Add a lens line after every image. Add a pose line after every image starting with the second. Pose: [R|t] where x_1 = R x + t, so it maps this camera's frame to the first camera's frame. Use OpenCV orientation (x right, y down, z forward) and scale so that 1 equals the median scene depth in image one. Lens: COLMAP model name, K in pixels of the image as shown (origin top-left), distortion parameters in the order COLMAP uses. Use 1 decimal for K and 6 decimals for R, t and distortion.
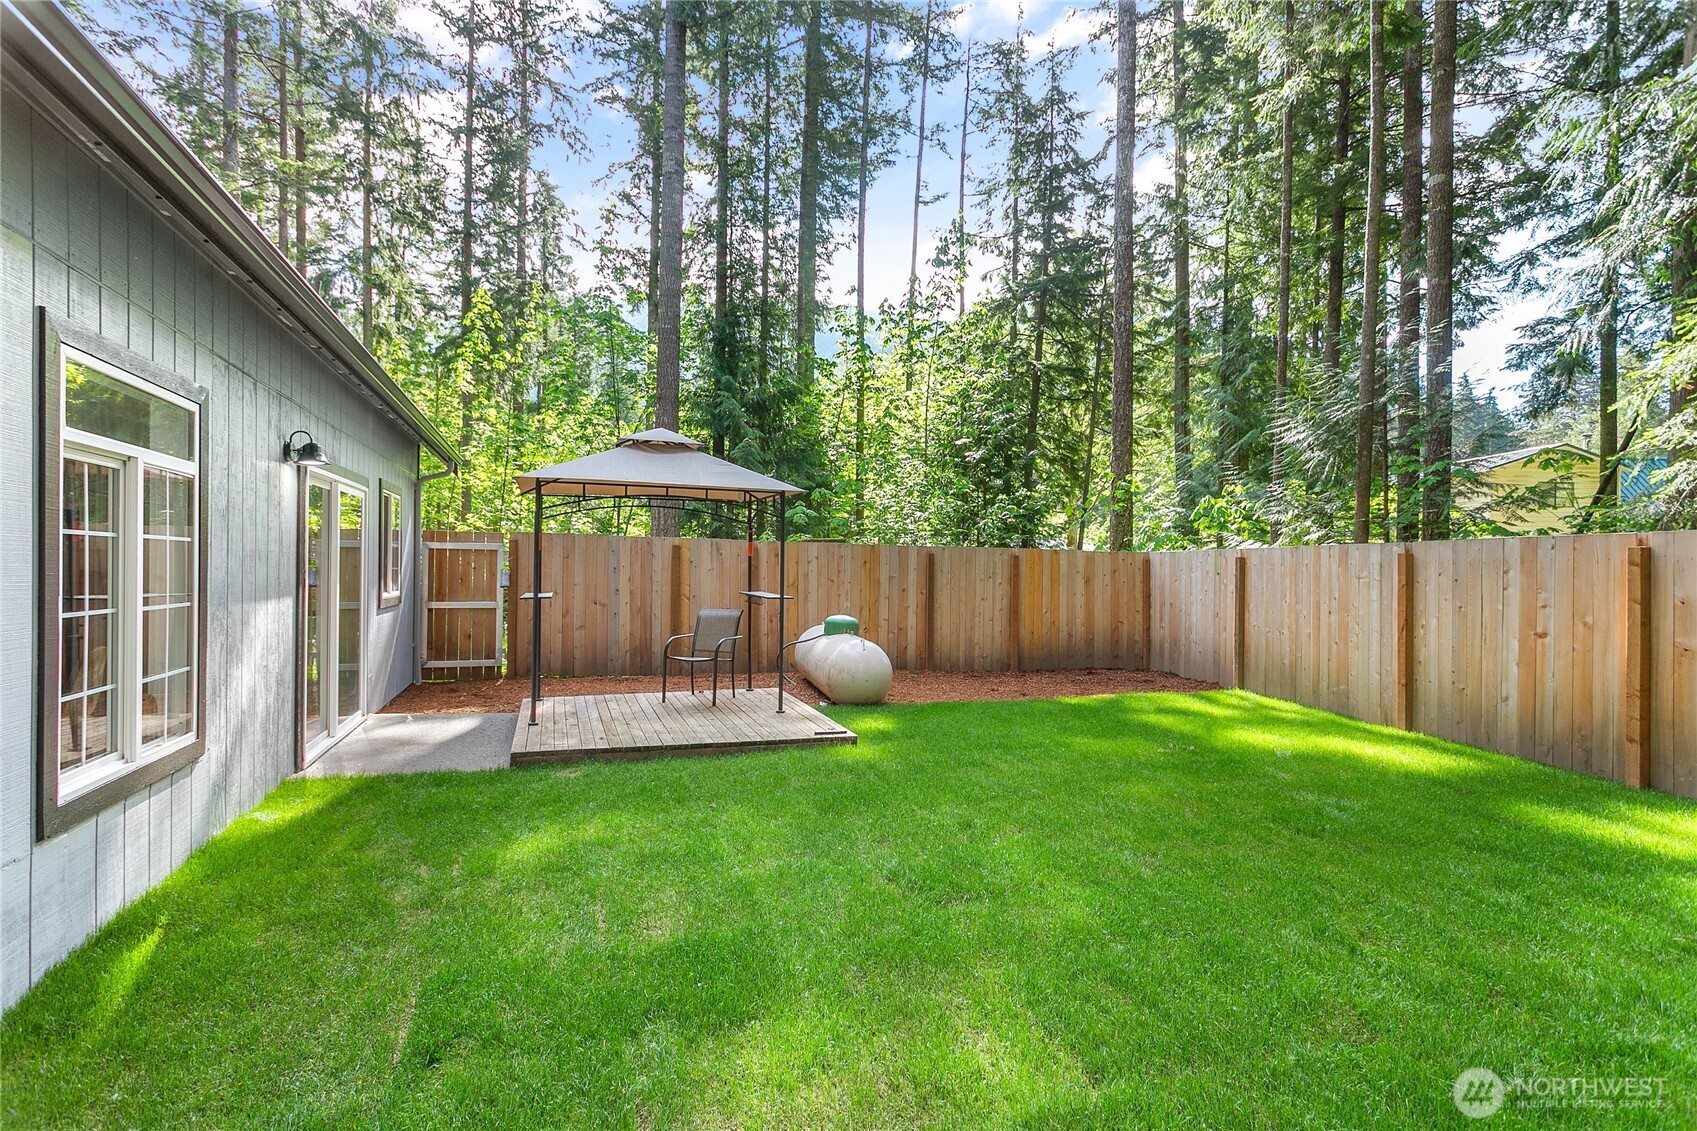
lens RADIAL K [[804.0, 0, 844.1], [0, 804.0, 569.4], [0, 0, 1]] dist [0.005030, -0.000942]
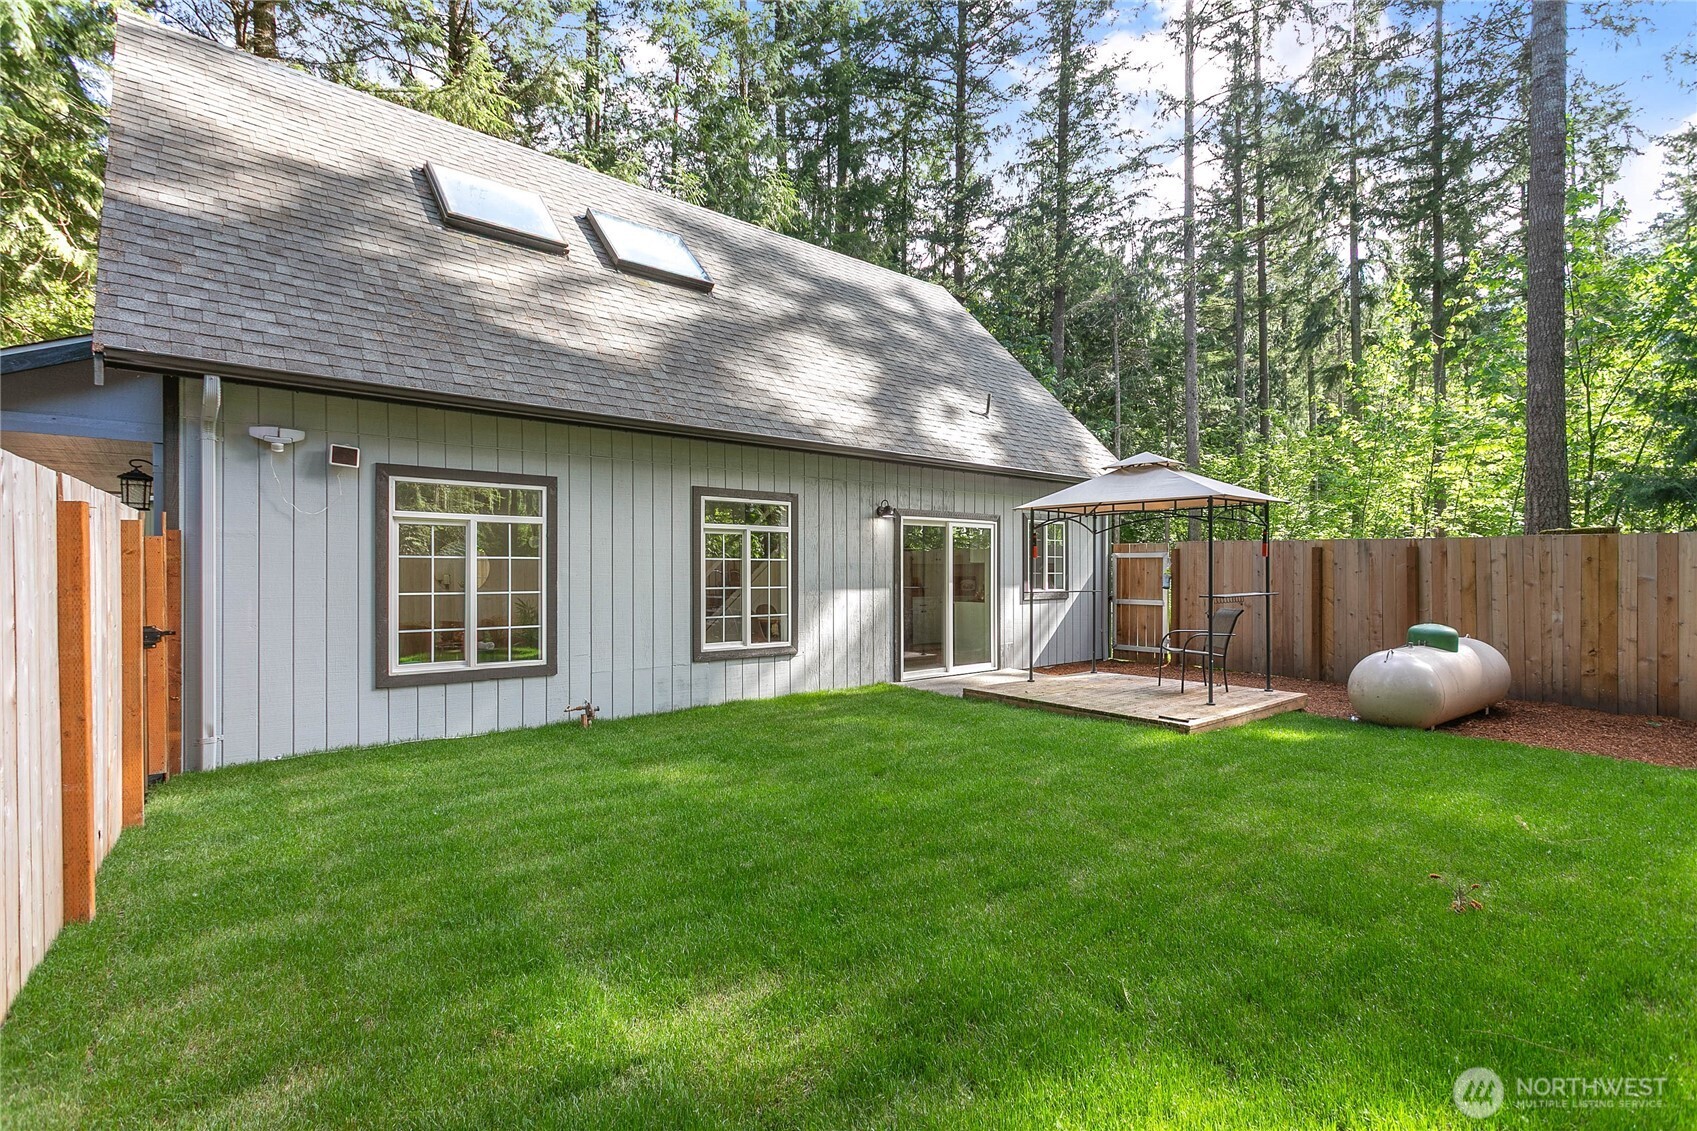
lens RADIAL K [[804.0, 0, 840.4], [0, 804.0, 569.9], [0, 0, 1]] dist [0.005030, -0.000942]
pose [[0.350277, -0.012936, -0.936557, 0.723309], [0.002725, 0.999914, -0.012792, 0.011565], [0.936642, 0.001929, 0.350282, 0.163794]]
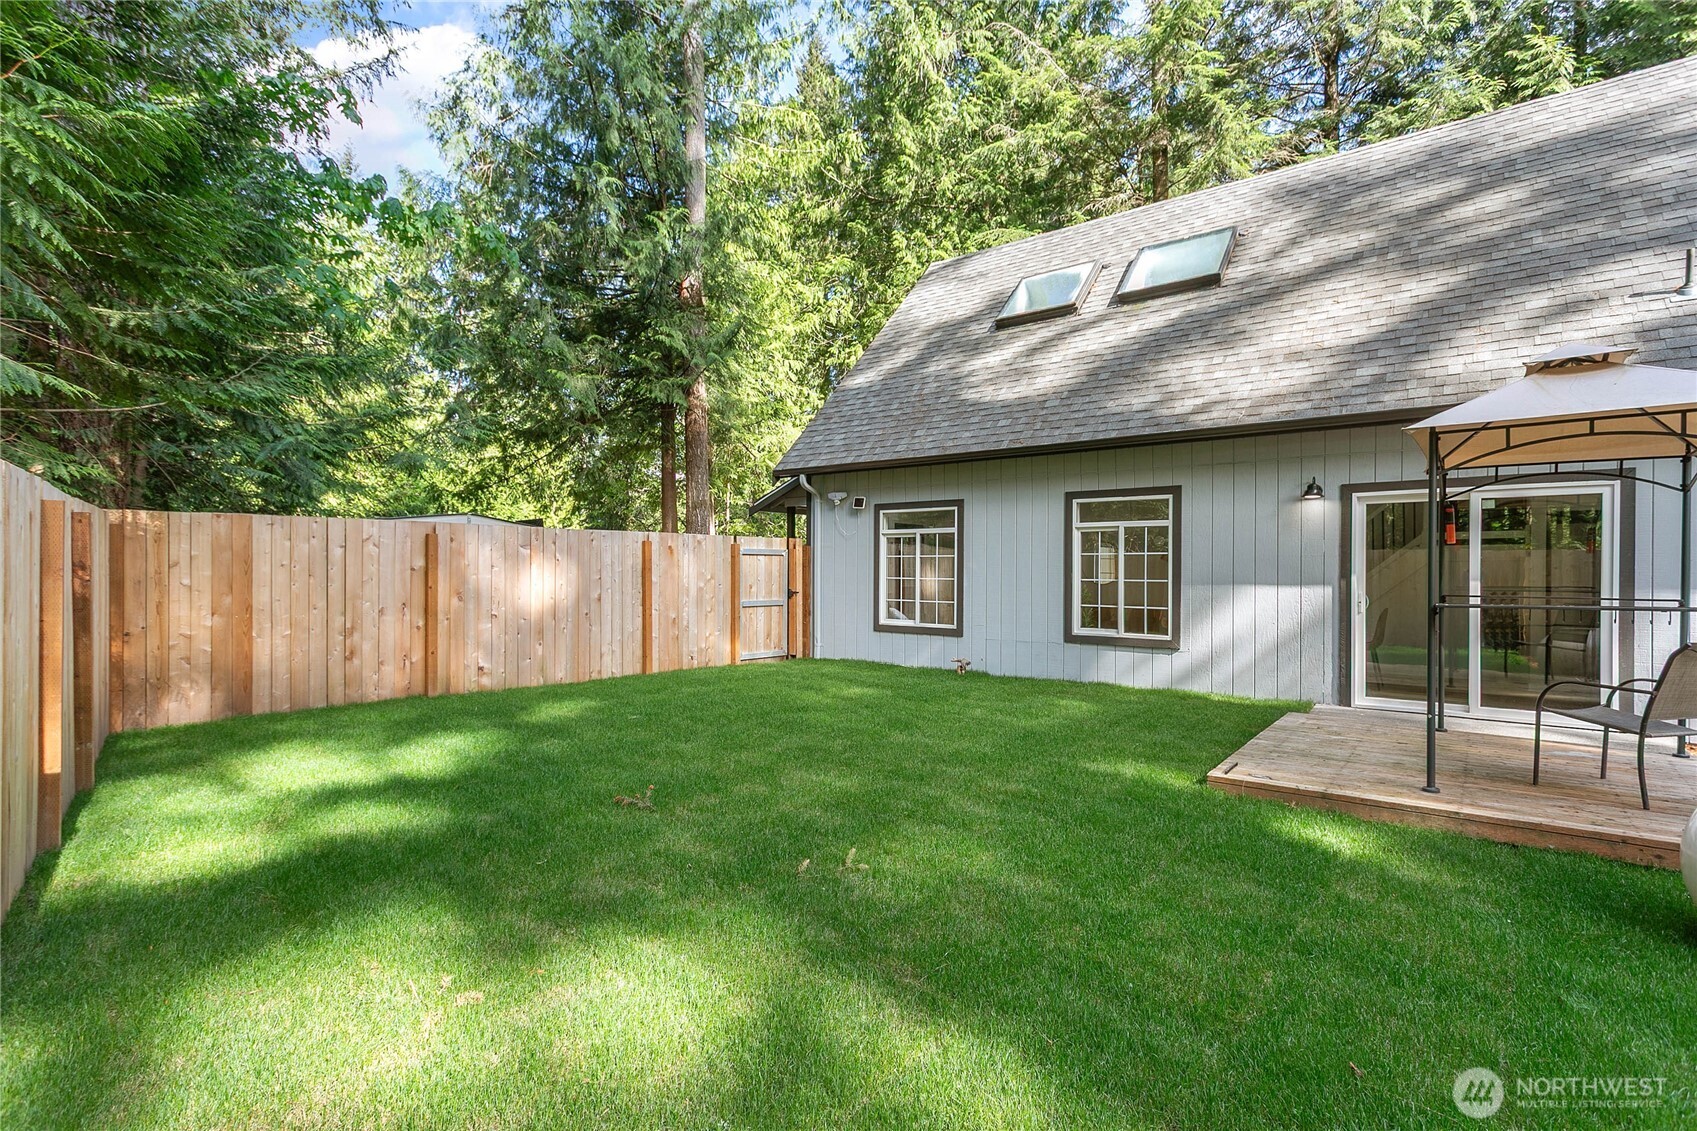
lens RADIAL K [[804.0, 0, 846.6], [0, 804.0, 568.8], [0, 0, 1]] dist [0.005030, -0.000942]
pose [[-0.845635, -0.015181, -0.533545, 0.611033], [-0.014629, 0.999879, -0.005263, 0.017209], [0.533561, 0.003354, -0.845755, 1.241661]]
